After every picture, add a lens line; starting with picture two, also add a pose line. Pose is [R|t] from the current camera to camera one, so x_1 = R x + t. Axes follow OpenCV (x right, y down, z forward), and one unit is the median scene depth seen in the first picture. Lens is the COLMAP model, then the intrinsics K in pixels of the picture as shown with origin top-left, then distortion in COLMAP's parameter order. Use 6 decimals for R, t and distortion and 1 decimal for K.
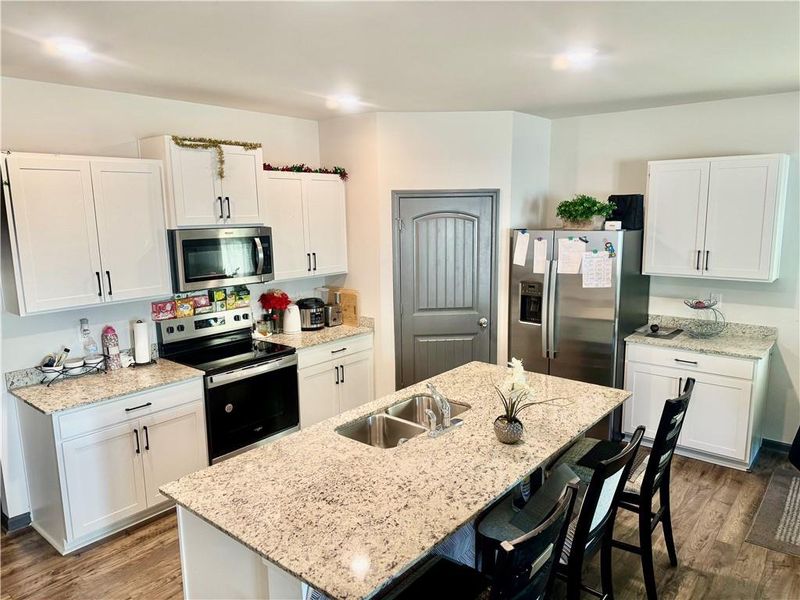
lens RADIAL K [[573.8, 0, 409.9], [0, 573.8, 300.9], [0, 0, 1]] dist [0.063851, -0.097060]
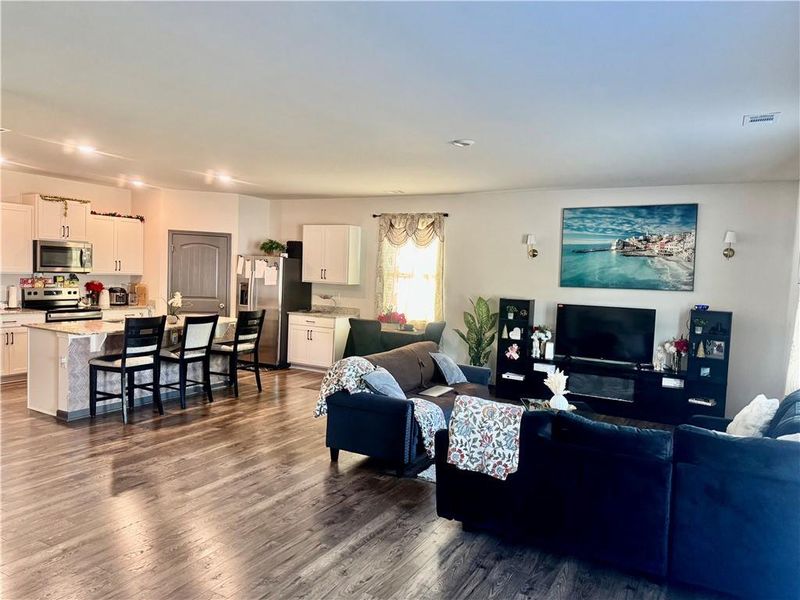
lens RADIAL K [[573.8, 0, 409.9], [0, 573.8, 300.9], [0, 0, 1]] dist [0.063851, -0.097060]
pose [[0.981608, 0.044070, 0.185753, 0.414275], [-0.023475, 0.993470, -0.111650, 0.233828], [-0.189460, 0.105236, 0.976233, -0.982996]]
